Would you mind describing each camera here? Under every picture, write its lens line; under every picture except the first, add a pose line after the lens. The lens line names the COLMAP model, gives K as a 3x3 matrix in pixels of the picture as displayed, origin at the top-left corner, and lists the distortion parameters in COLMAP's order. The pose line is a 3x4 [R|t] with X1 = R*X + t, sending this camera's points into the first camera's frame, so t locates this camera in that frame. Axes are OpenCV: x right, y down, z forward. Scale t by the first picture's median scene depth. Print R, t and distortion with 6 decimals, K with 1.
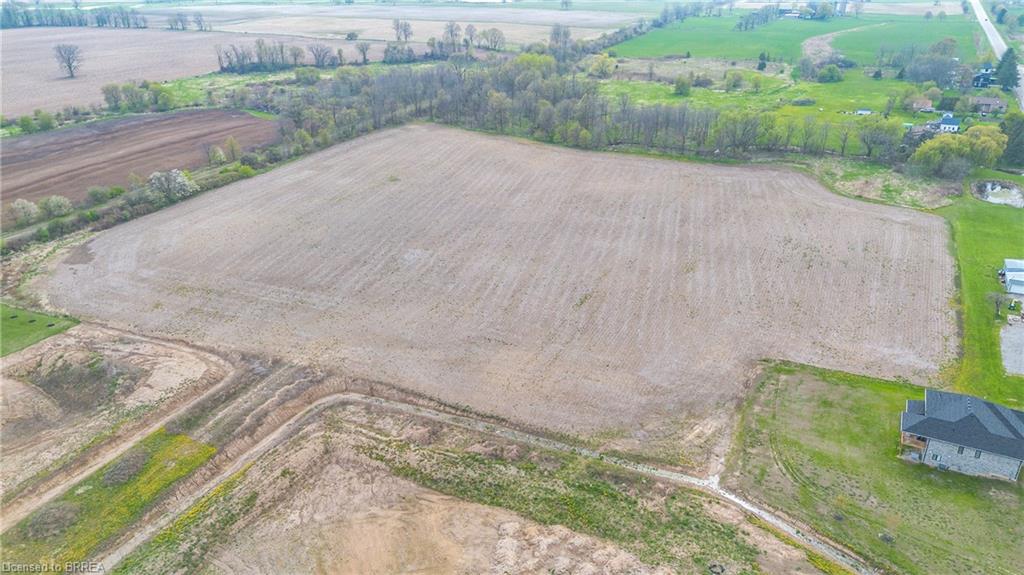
lens RADIAL K [[722.1, 0, 514.7], [0, 722.1, 287.2], [0, 0, 1]] dist [0.079360, -0.046640]
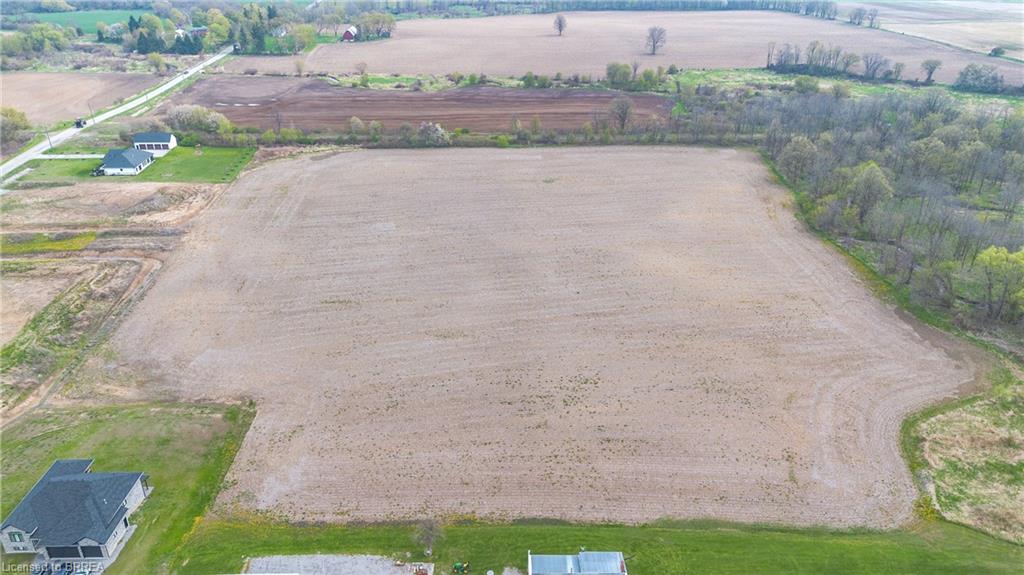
lens RADIAL K [[722.1, 0, 514.7], [0, 722.1, 287.2], [0, 0, 1]] dist [0.079360, -0.046640]
pose [[0.465785, 0.399895, -0.789385, 0.865815], [-0.383783, 0.895090, 0.226989, -0.283775], [0.797343, 0.197224, 0.570392, 0.484203]]
